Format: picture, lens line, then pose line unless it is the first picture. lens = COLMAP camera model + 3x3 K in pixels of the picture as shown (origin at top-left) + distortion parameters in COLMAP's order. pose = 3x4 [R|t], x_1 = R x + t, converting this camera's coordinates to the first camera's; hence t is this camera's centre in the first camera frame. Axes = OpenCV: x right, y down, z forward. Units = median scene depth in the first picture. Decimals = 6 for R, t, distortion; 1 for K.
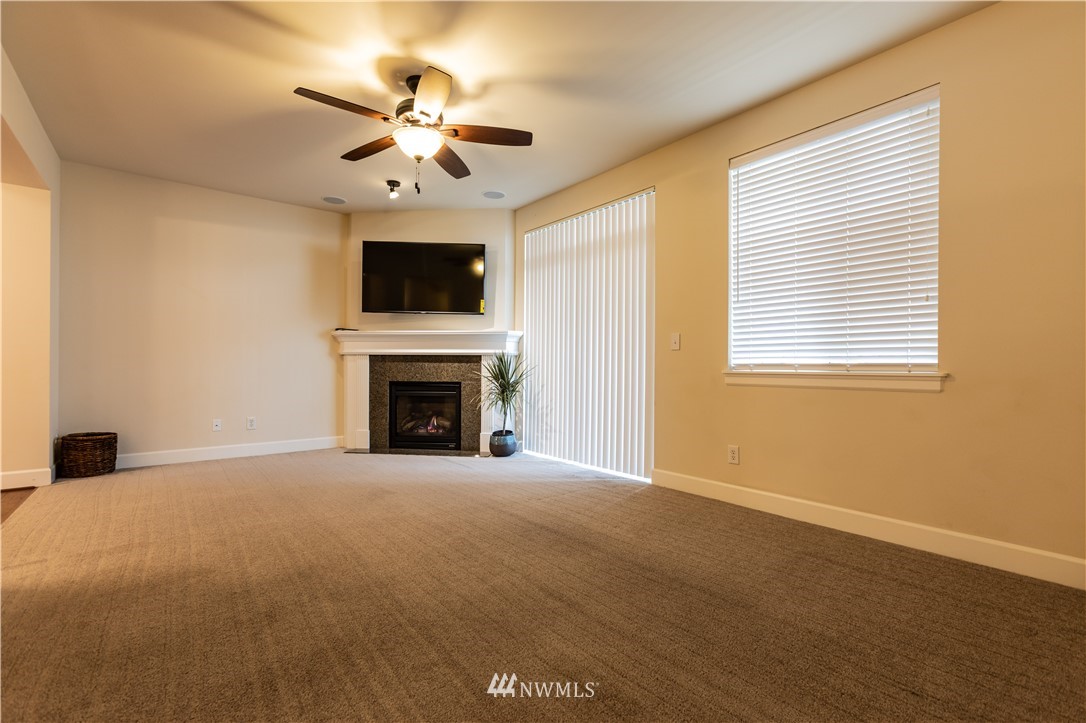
lens RADIAL K [[494.0, 0, 551.4], [0, 494.0, 362.2], [0, 0, 1]] dist [0.000420, 0.000513]
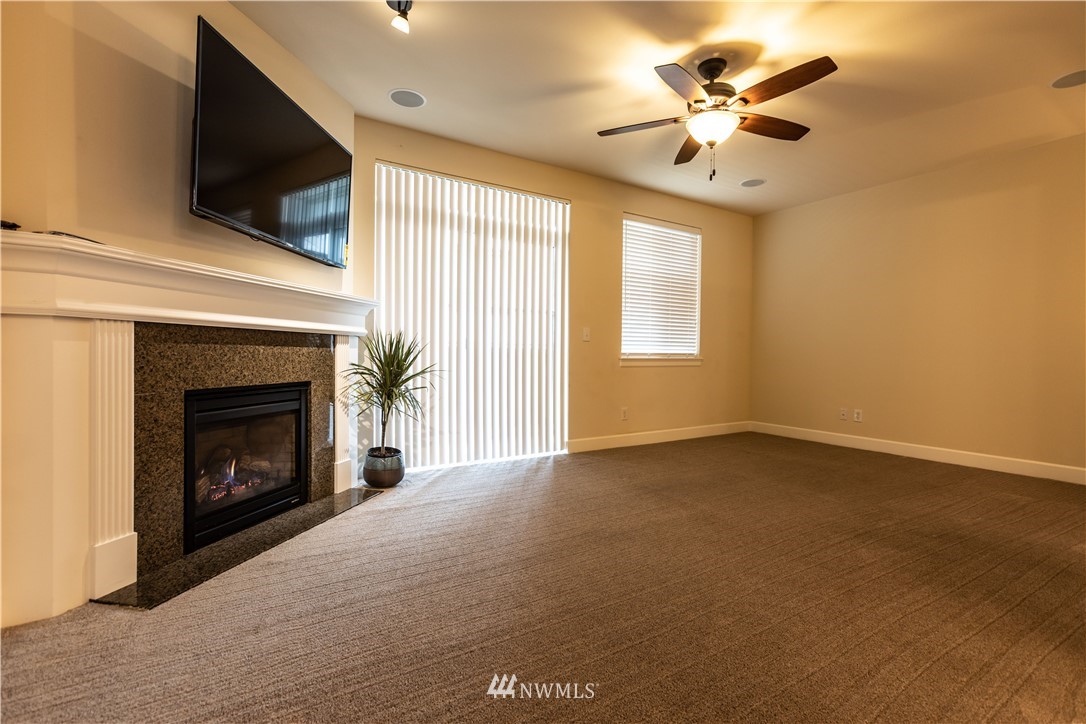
lens RADIAL K [[494.0, 0, 551.4], [0, 494.0, 362.7], [0, 0, 1]] dist [0.000420, 0.000513]
pose [[0.105606, -0.022913, 0.994144, -0.749021], [-0.018140, 0.999524, 0.024964, 0.000148], [-0.994243, -0.020670, 0.105140, 0.705817]]
